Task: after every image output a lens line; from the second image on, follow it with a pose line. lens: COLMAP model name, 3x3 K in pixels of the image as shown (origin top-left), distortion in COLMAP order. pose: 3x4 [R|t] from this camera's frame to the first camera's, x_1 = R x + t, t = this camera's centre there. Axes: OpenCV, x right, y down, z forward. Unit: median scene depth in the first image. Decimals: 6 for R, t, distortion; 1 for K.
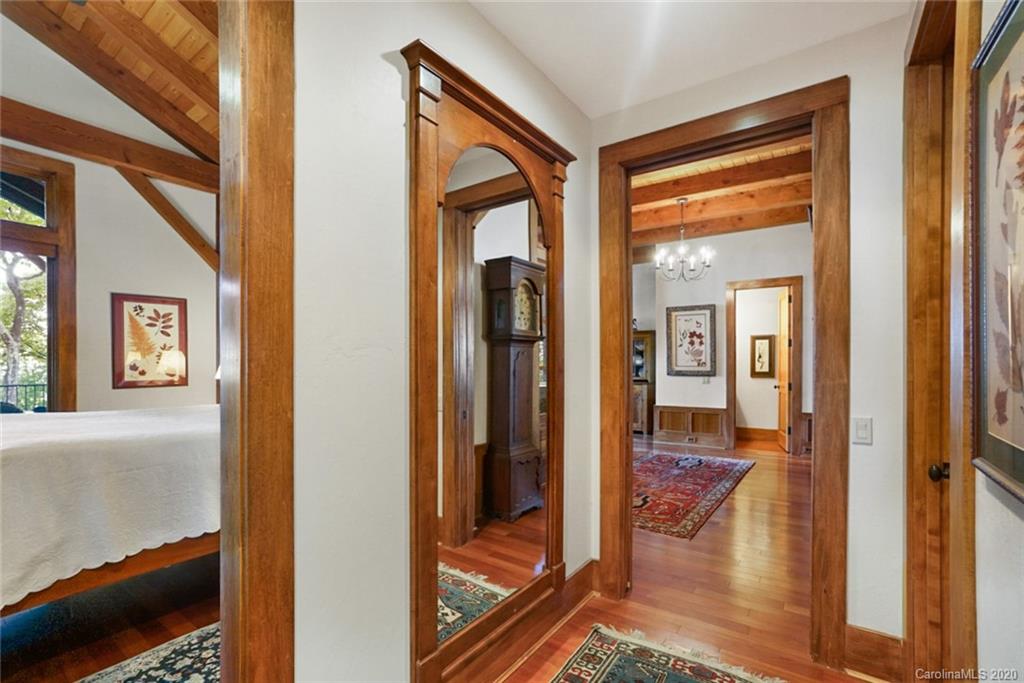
lens RADIAL K [[454.6, 0, 506.6], [0, 454.6, 364.2], [0, 0, 1]] dist [-0.034308, 0.007616]
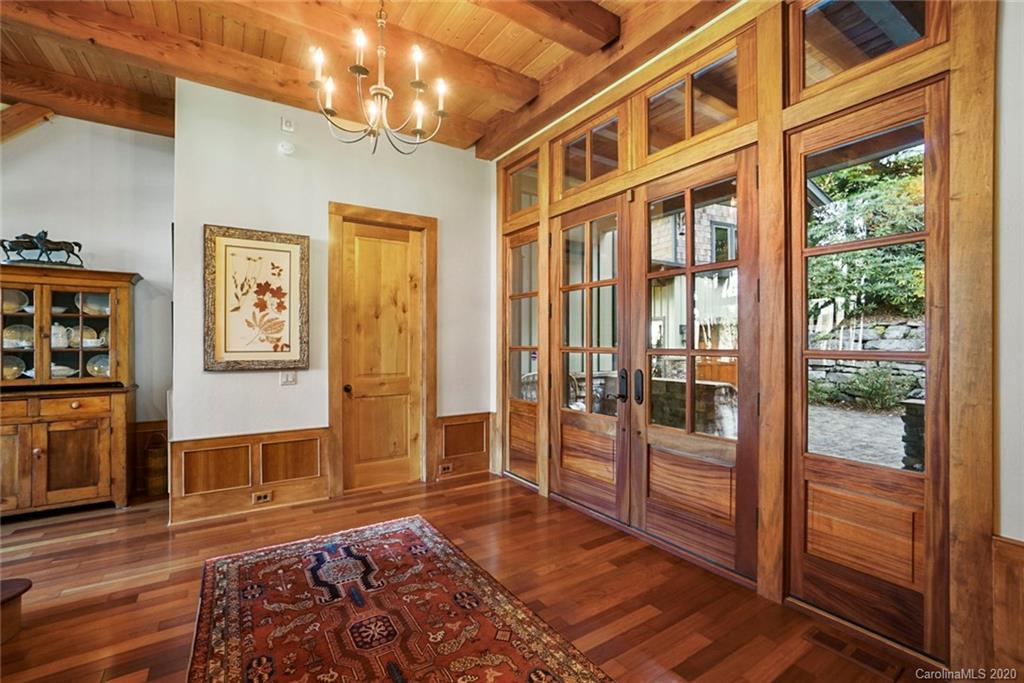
lens RADIAL K [[454.6, 0, 512.0], [0, 454.6, 346.0], [0, 0, 1]] dist [-0.034308, 0.007616]
pose [[0.350848, -0.002056, 0.936430, 0.040159], [0.000278, 0.999998, 0.002091, -0.002801], [-0.936432, -0.000473, 0.350848, 0.567795]]
